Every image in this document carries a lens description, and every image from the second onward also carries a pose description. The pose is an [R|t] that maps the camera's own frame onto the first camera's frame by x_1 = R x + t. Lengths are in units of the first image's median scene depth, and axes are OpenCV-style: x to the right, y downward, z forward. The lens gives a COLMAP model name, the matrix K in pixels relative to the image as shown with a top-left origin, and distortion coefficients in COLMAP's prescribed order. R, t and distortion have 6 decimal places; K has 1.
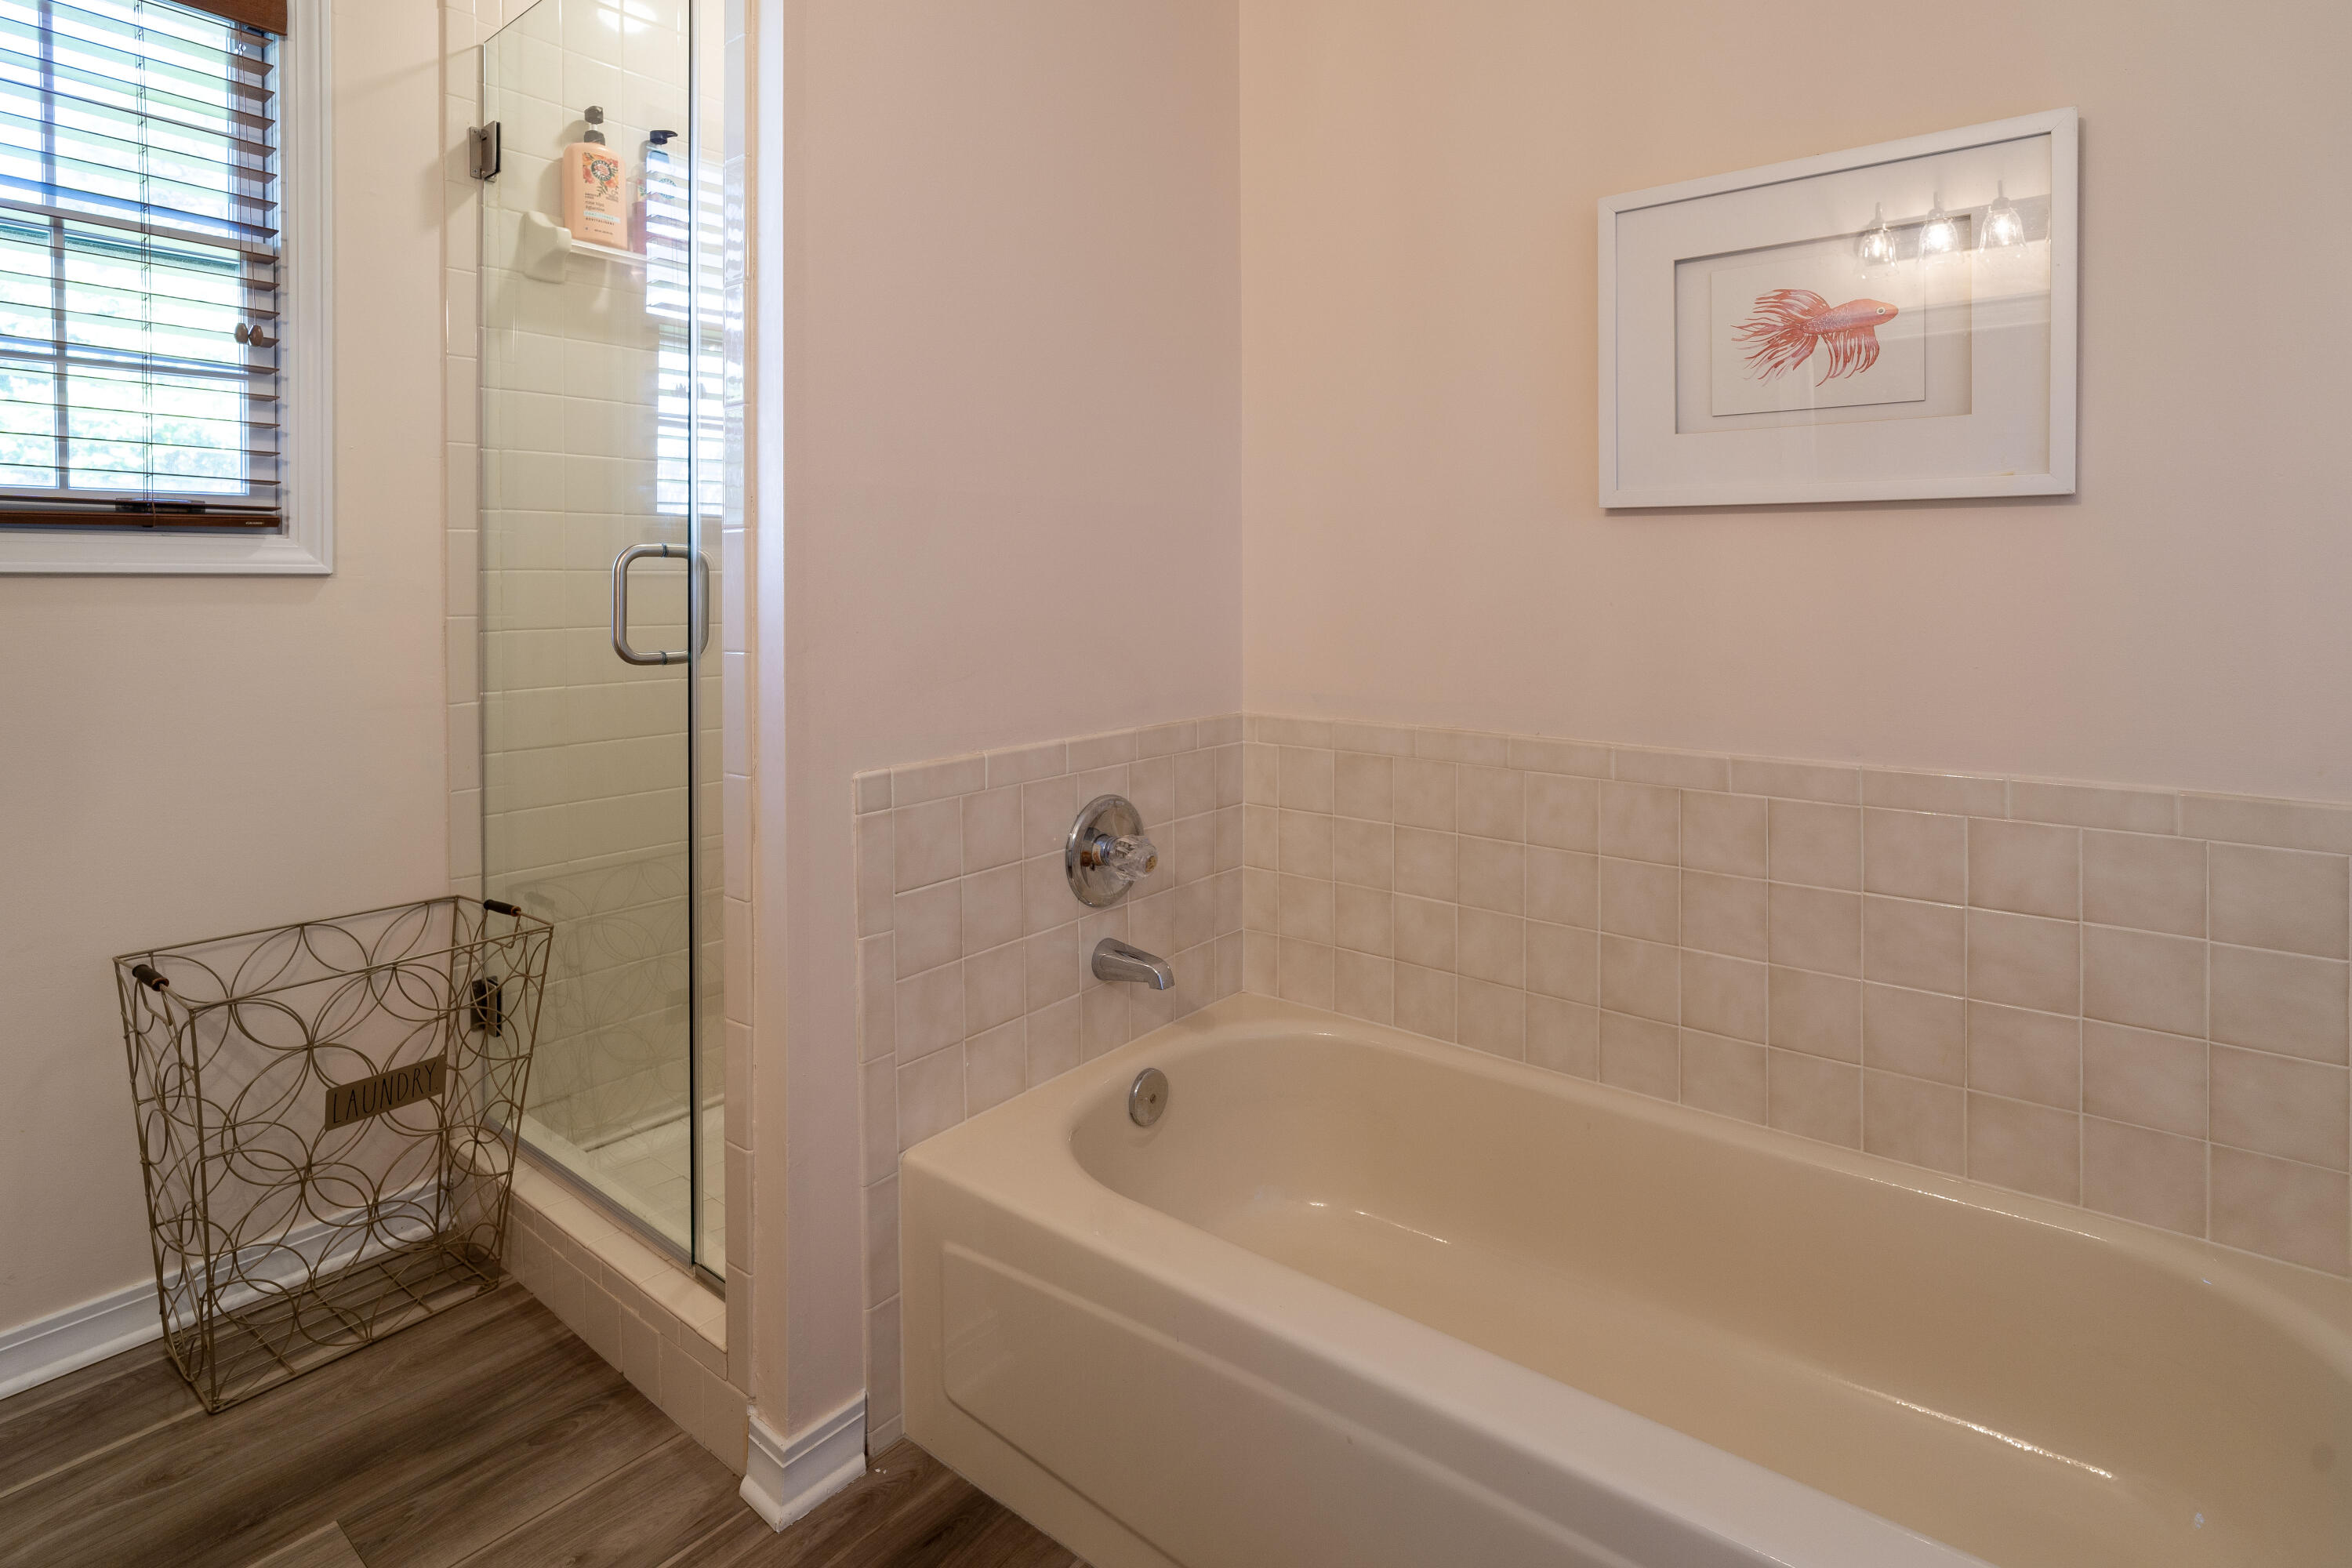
lens RADIAL K [[1126.1, 0, 1176.7], [0, 1126.1, 588.8], [0, 0, 1]] dist [-0.003362, -0.006257]
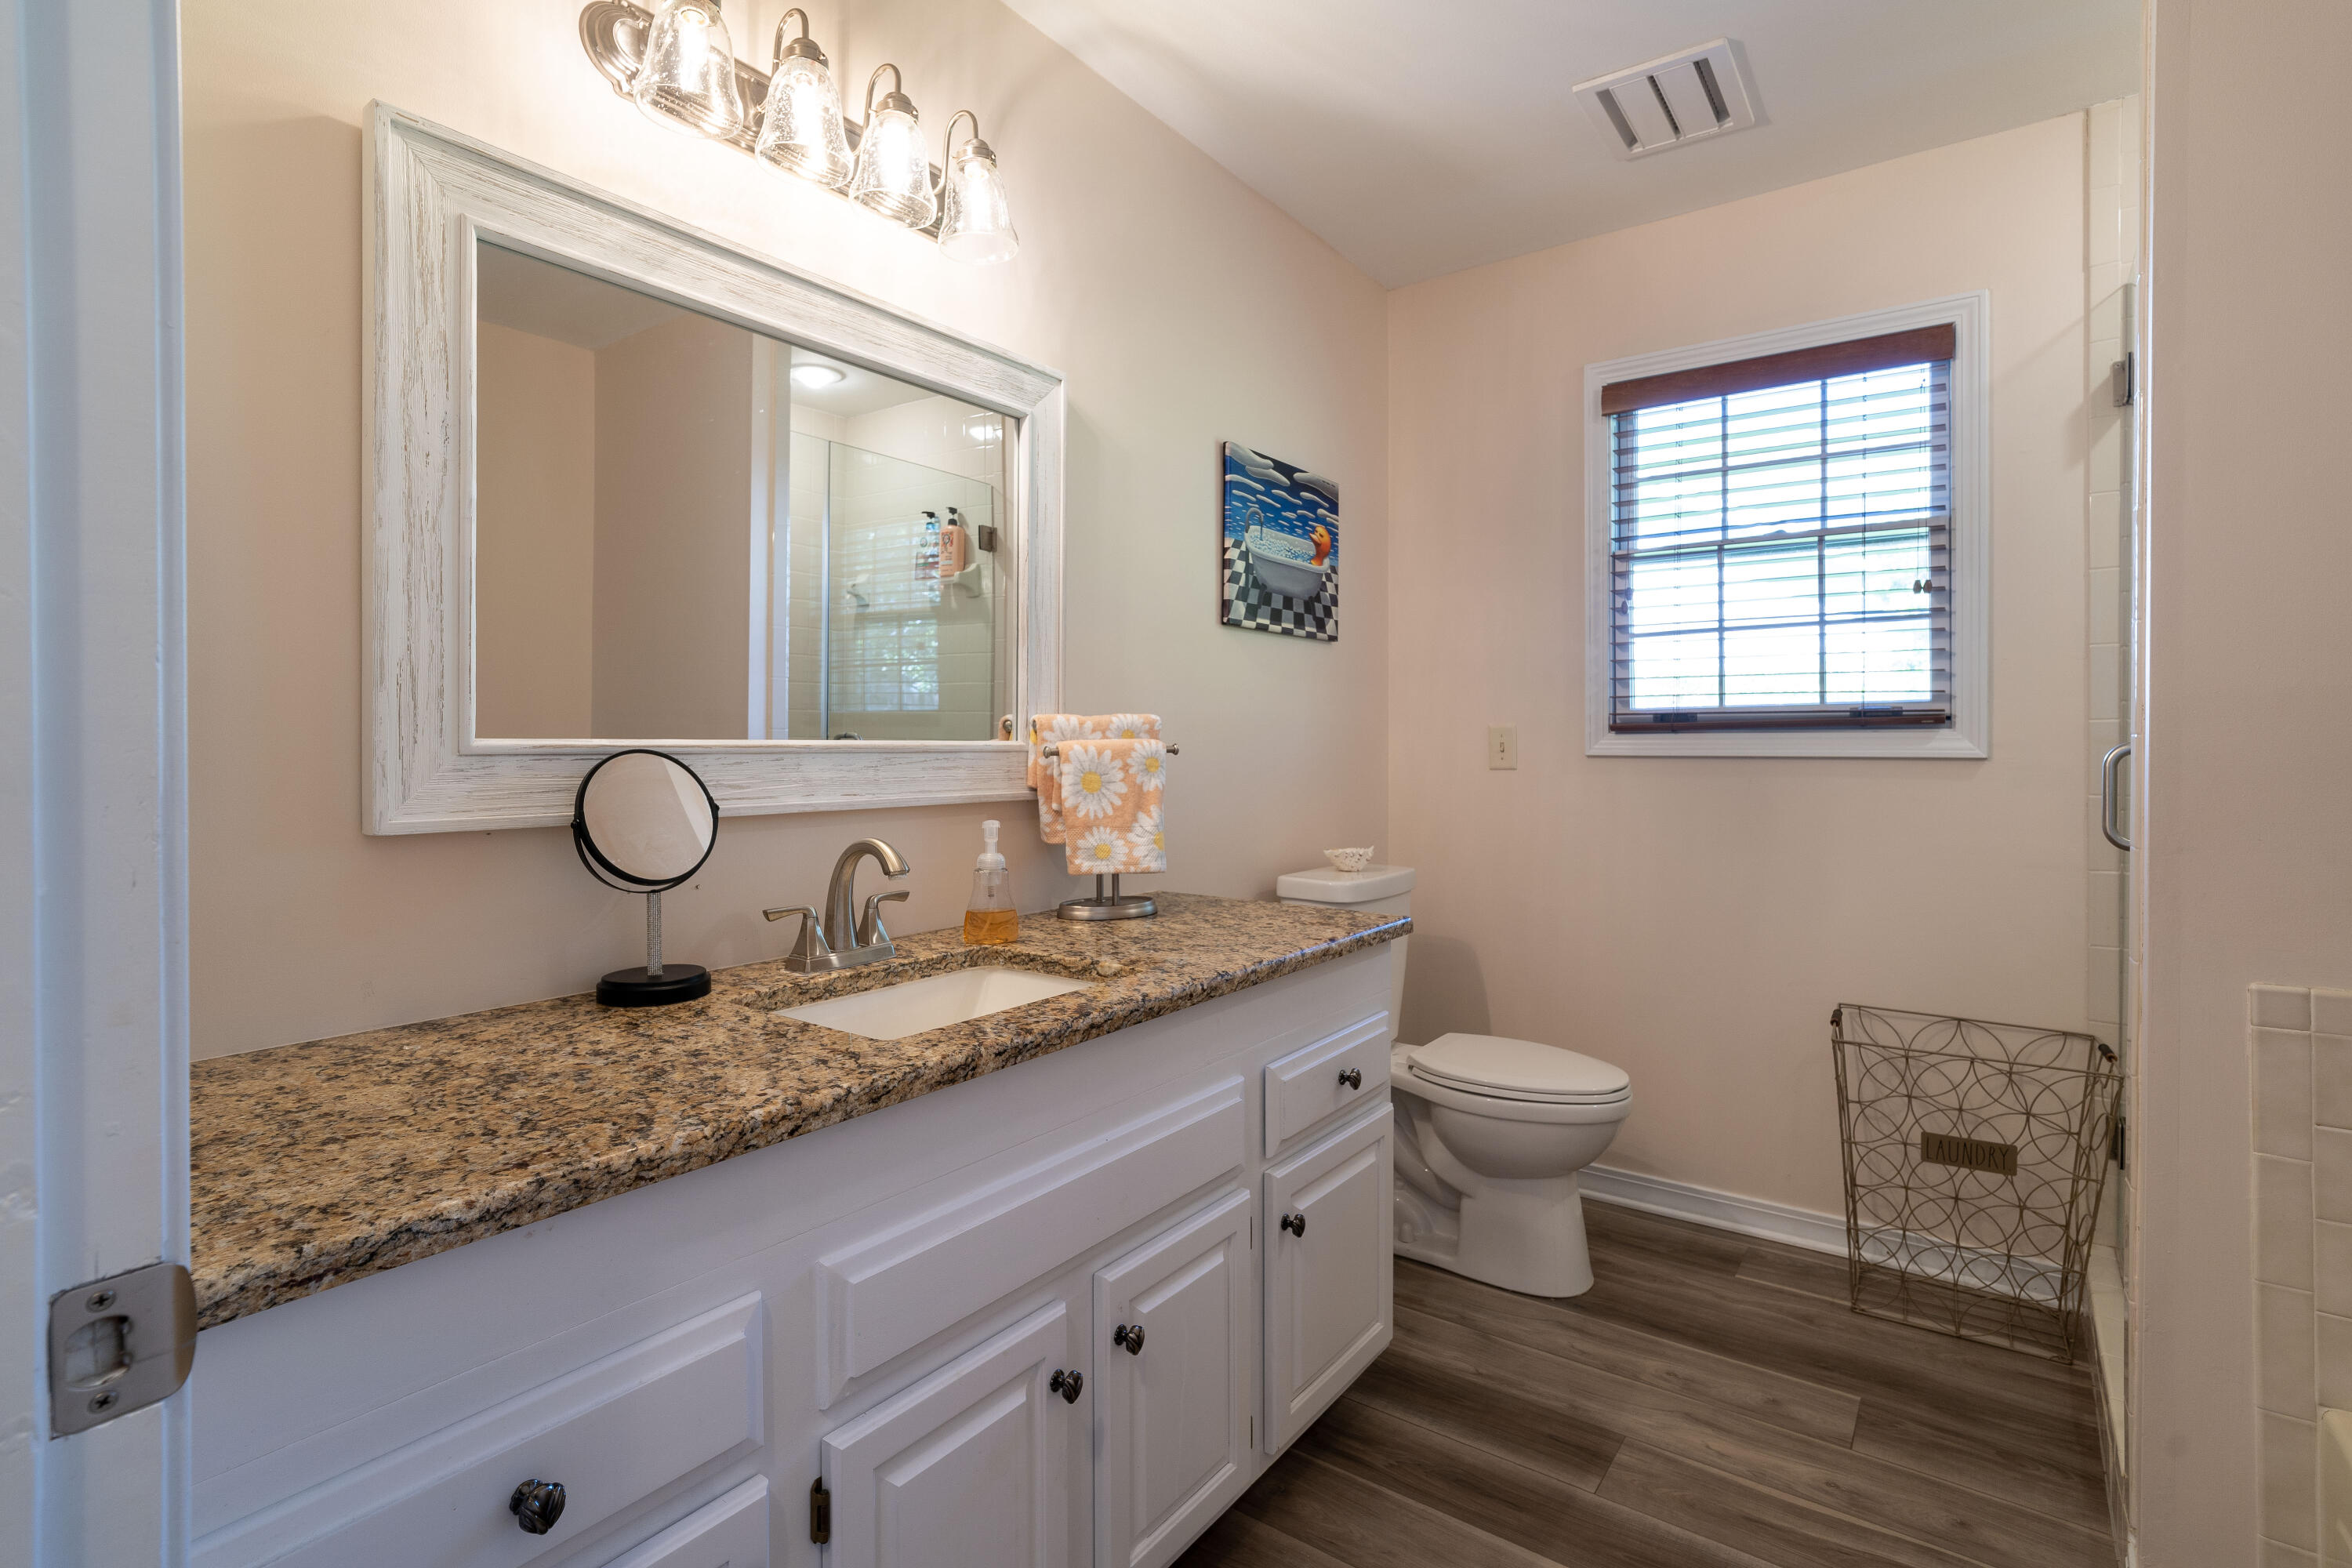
lens RADIAL K [[1107.5, 0, 1185.2], [0, 1107.5, 777.7], [0, 0, 1]] dist [-0.020393, 0.009046]
pose [[0.028760, 0.037254, -0.998892, 0.543956], [0.002617, 0.999299, 0.037344, -0.045159], [0.999583, -0.003688, 0.028642, 0.038843]]
